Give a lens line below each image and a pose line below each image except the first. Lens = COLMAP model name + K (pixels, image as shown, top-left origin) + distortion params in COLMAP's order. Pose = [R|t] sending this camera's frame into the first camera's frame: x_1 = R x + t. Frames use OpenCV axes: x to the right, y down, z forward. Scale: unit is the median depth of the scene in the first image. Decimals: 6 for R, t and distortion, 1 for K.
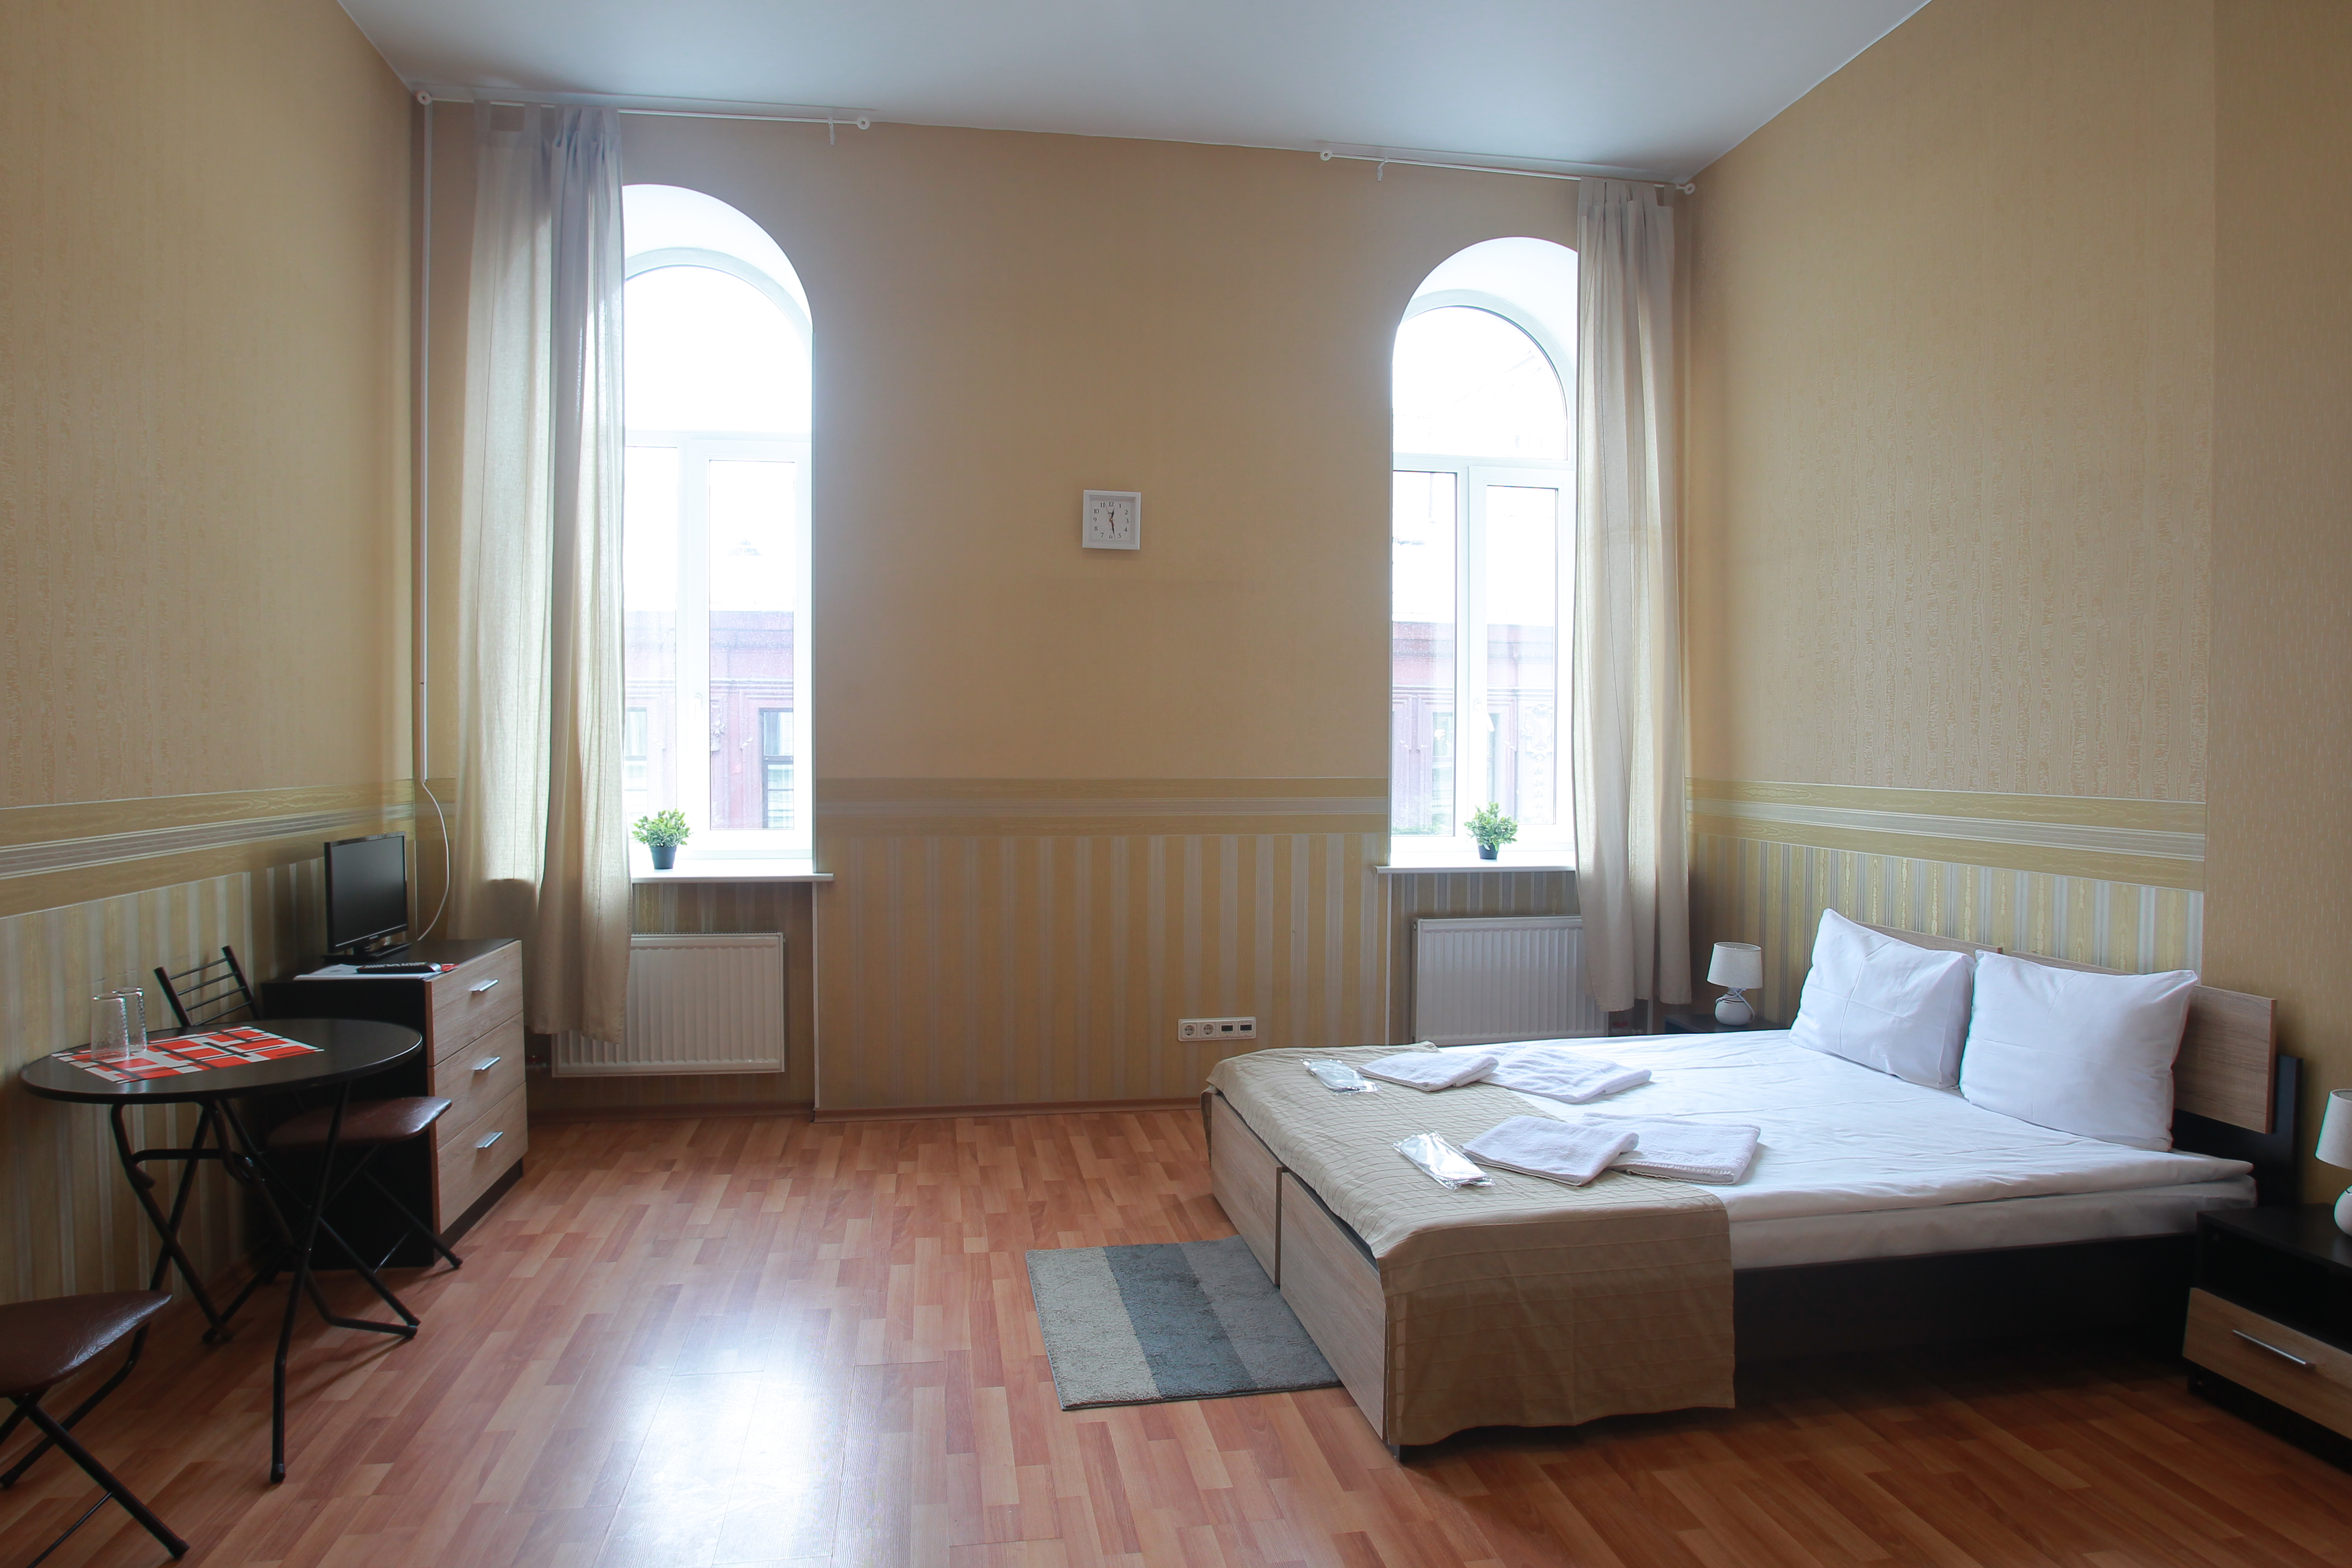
lens RADIAL K [[1405.9, 0, 1176.0], [0, 1405.9, 784.0], [0, 0, 1]] dist [-0.068685, 0.034549]
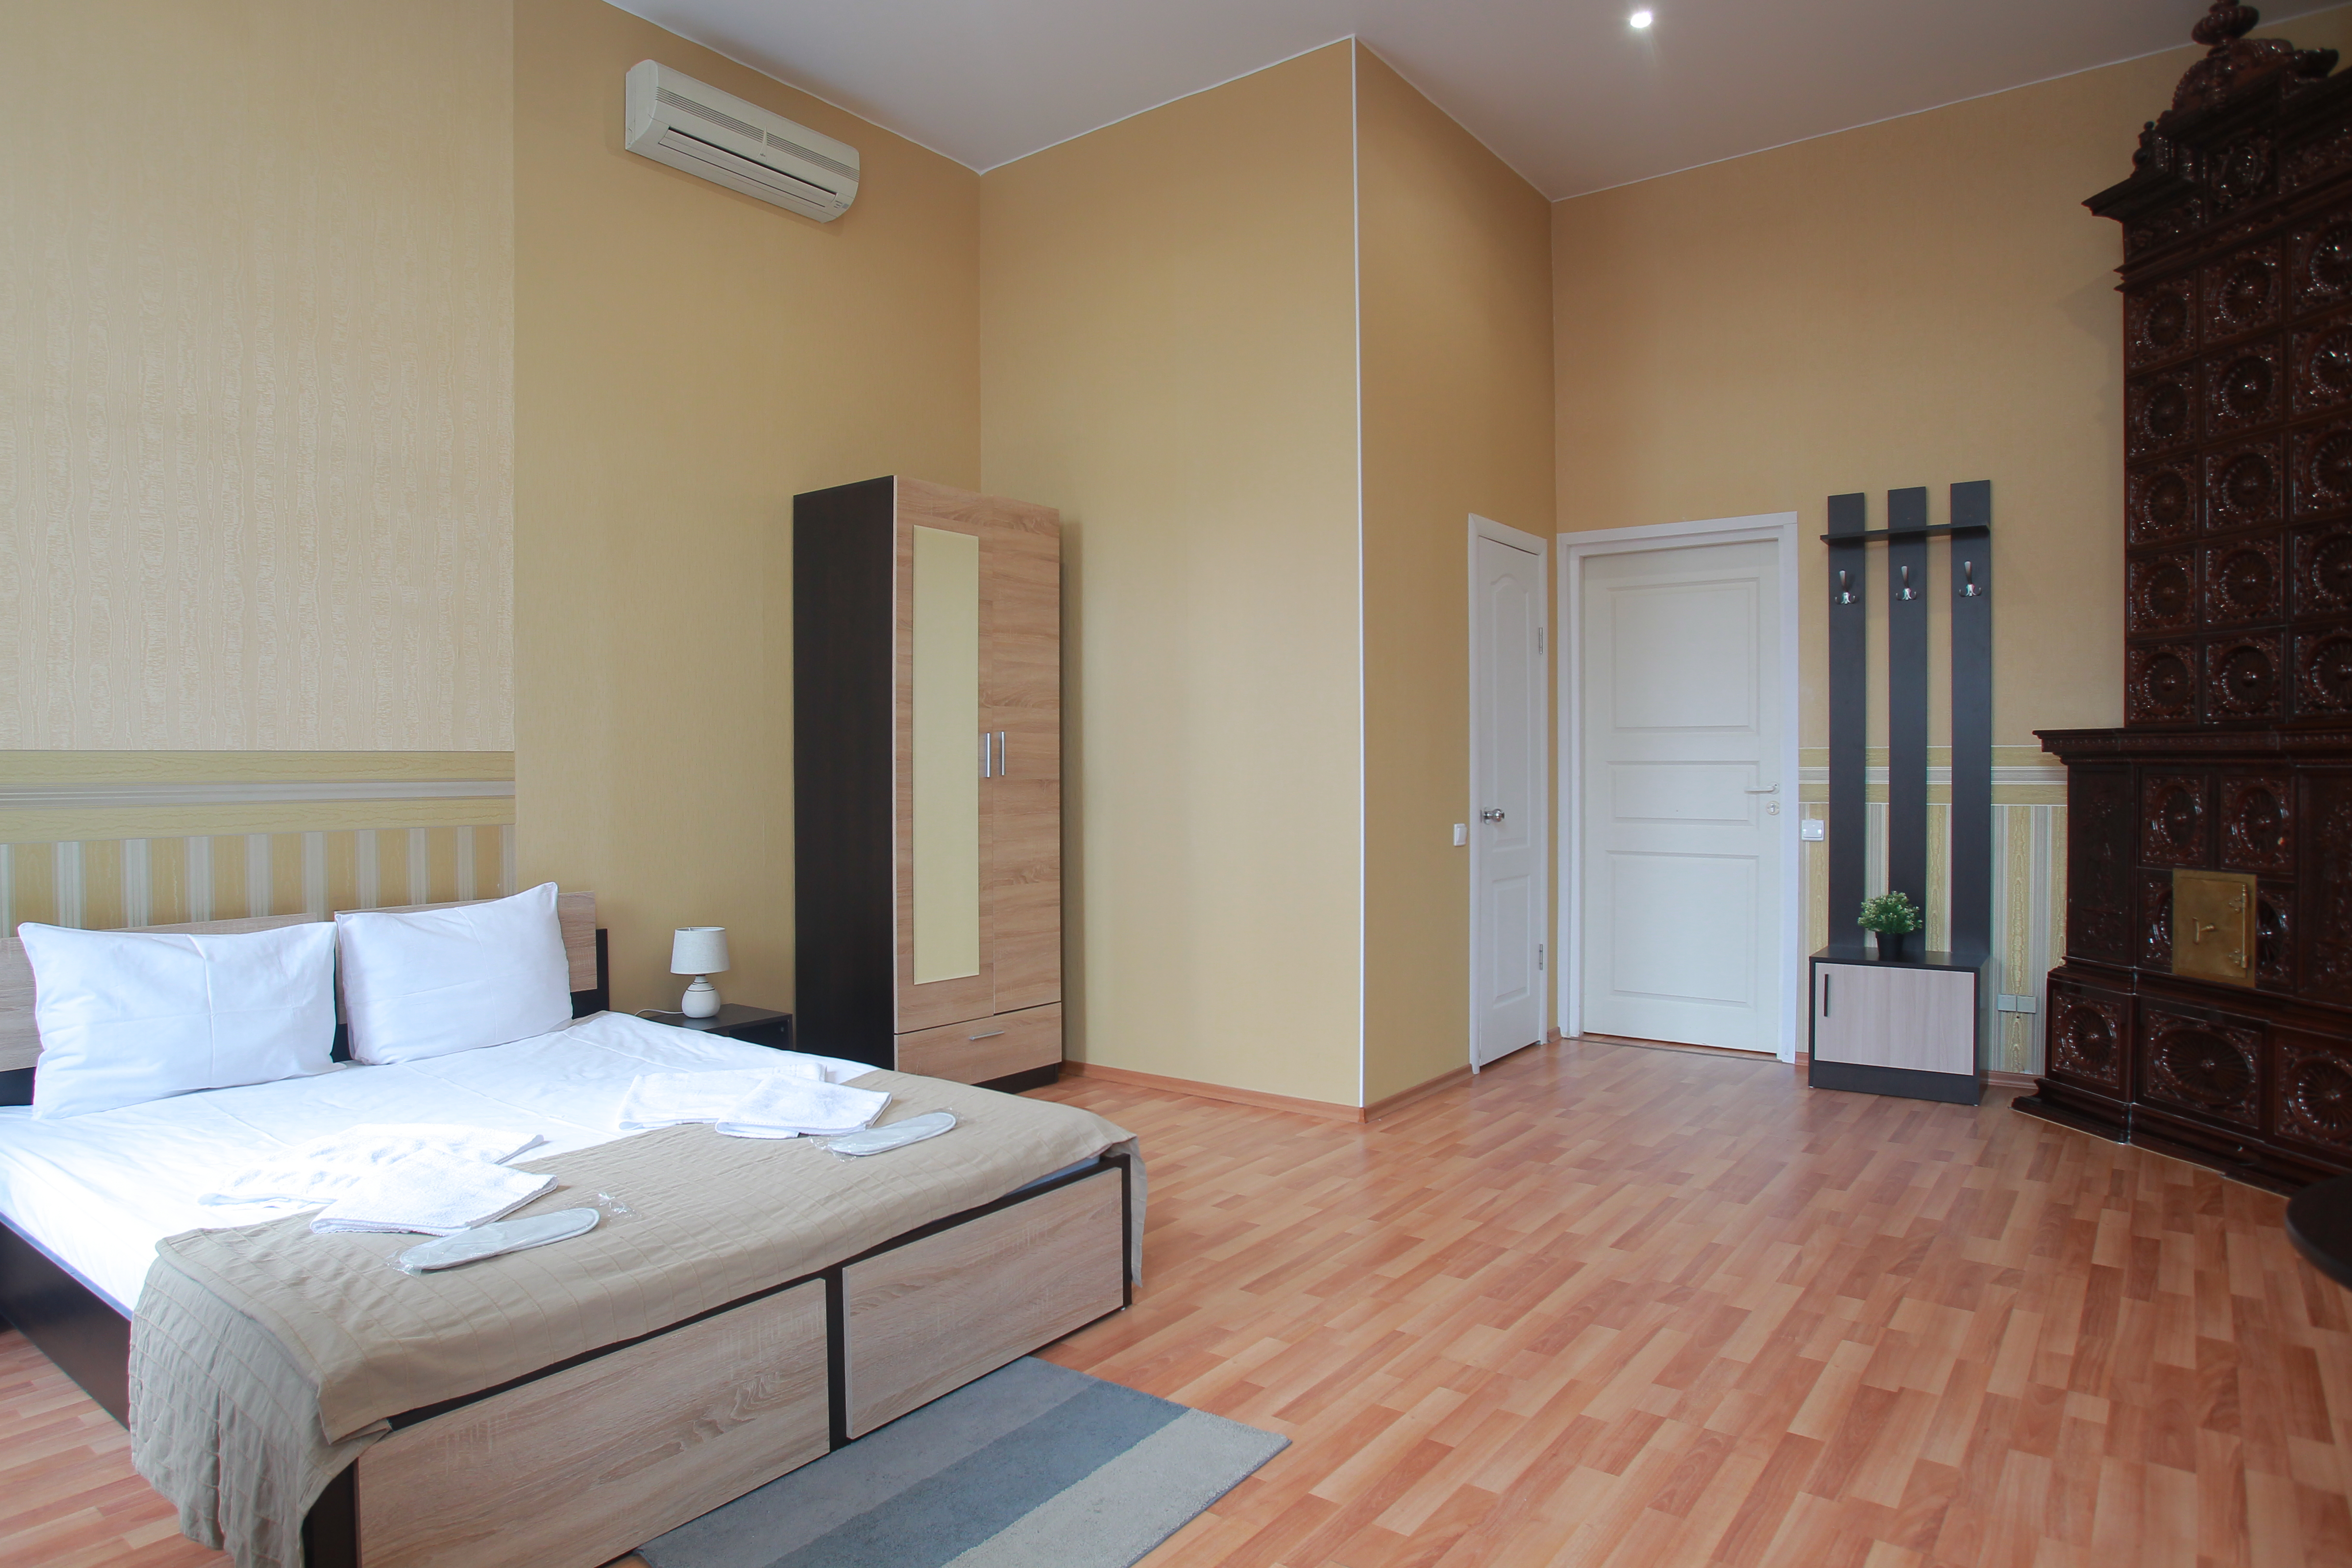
lens RADIAL K [[1376.1, 0, 1176.0], [0, 1376.1, 784.0], [0, 0, 1]] dist [-0.069264, 0.029267]
pose [[-0.685391, -0.008672, 0.728124, -0.554628], [0.020564, 0.999300, 0.031259, 0.017470], [-0.727885, 0.036398, -0.684733, 1.412637]]
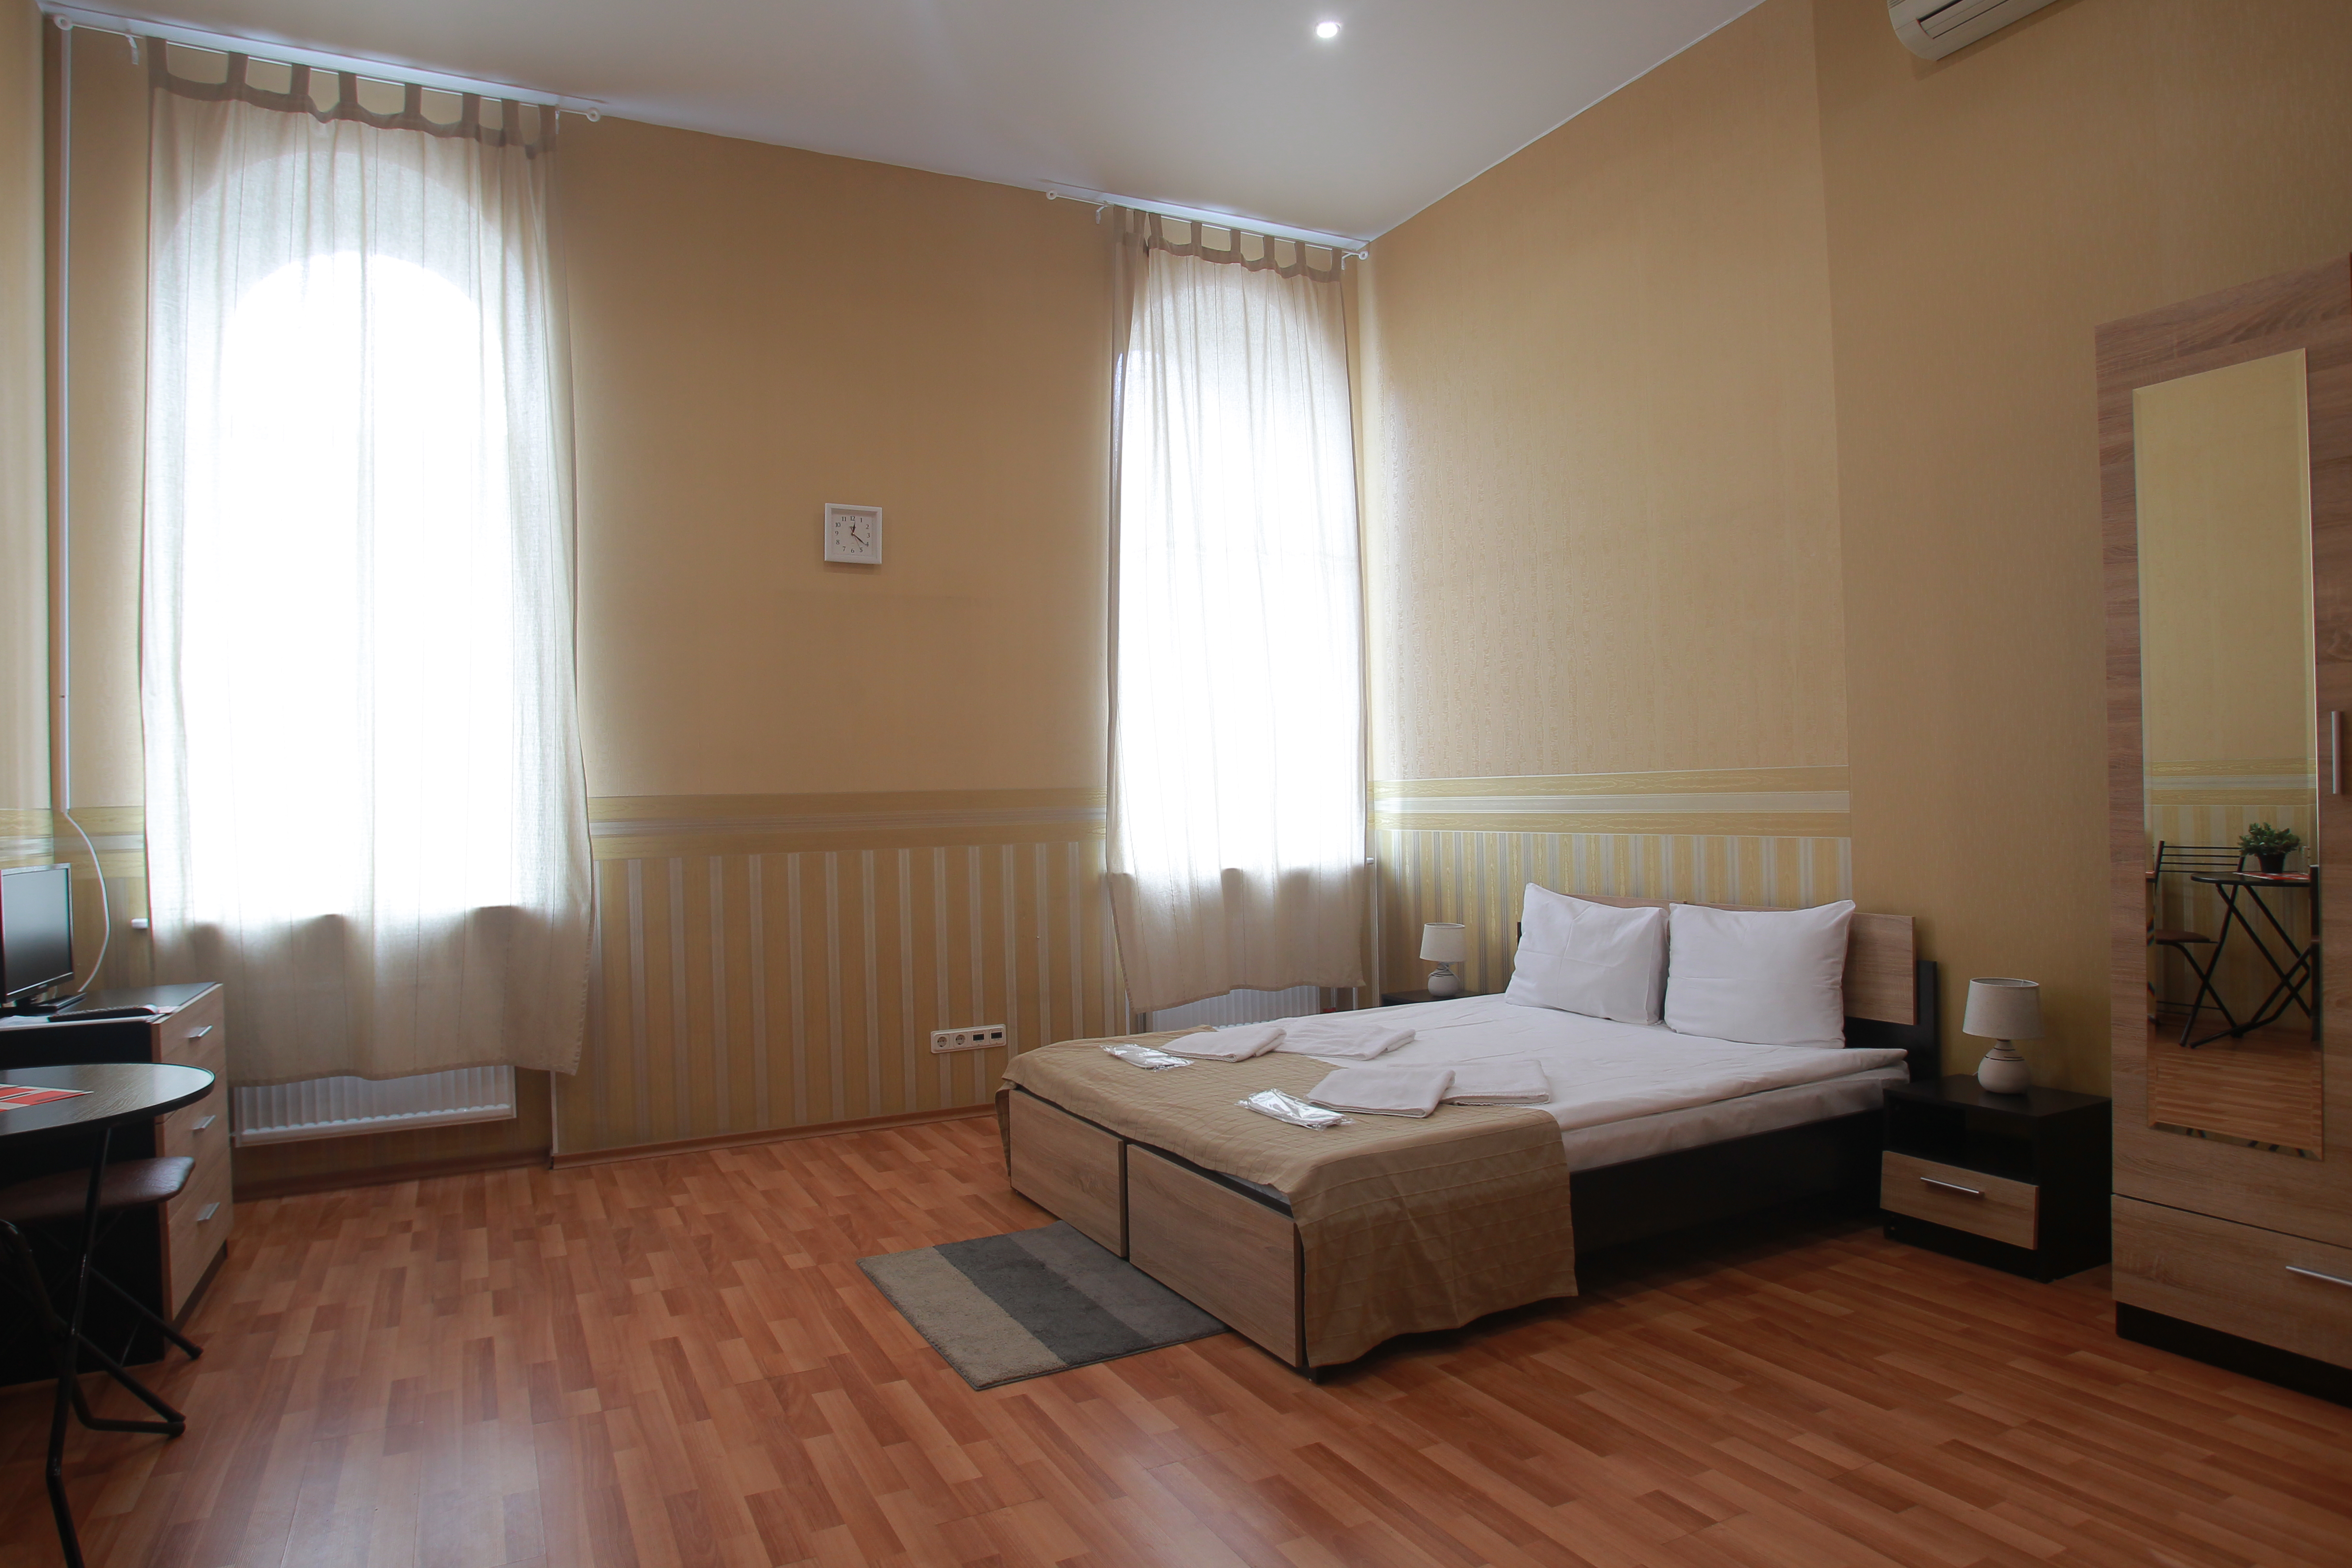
lens RADIAL K [[1376.1, 0, 1176.0], [0, 1376.1, 784.0], [0, 0, 1]] dist [-0.069264, 0.029267]
pose [[0.953441, -0.025311, 0.300514, -0.196544], [0.036875, 0.998779, -0.032871, 0.048566], [-0.299315, 0.042422, 0.953211, 0.013759]]
